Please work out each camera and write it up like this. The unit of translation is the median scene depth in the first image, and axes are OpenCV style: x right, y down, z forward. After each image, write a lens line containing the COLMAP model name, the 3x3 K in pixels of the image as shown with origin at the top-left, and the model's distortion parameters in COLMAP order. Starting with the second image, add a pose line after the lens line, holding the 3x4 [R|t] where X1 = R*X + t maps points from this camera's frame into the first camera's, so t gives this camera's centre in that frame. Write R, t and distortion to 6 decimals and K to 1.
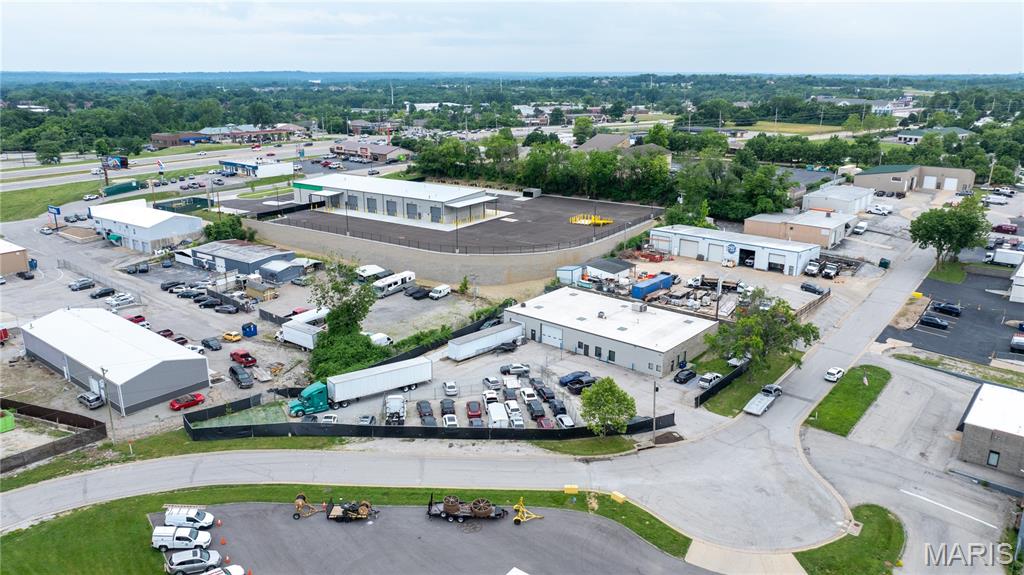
lens RADIAL K [[719.5, 0, 517.1], [0, 719.5, 282.8], [0, 0, 1]] dist [-0.023079, 0.004369]
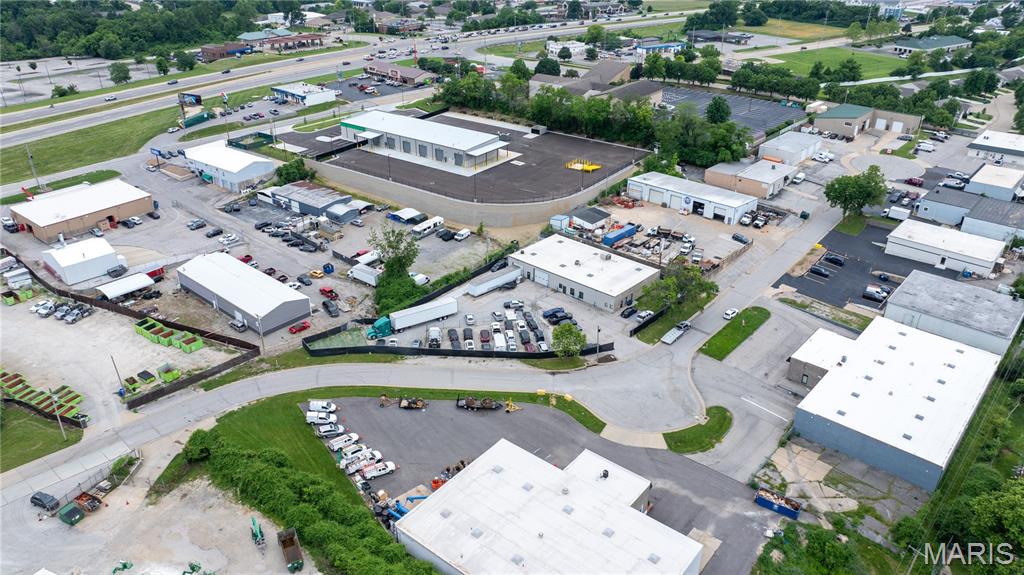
lens RADIAL K [[715.8, 0, 516.6], [0, 715.8, 285.9], [0, 0, 1]] dist [-0.014915, 0.002048]
pose [[0.999456, 0.019001, -0.026956, 0.036577], [-0.013445, 0.981099, 0.193040, -0.175319], [0.030115, -0.192573, 0.980821, -0.374576]]
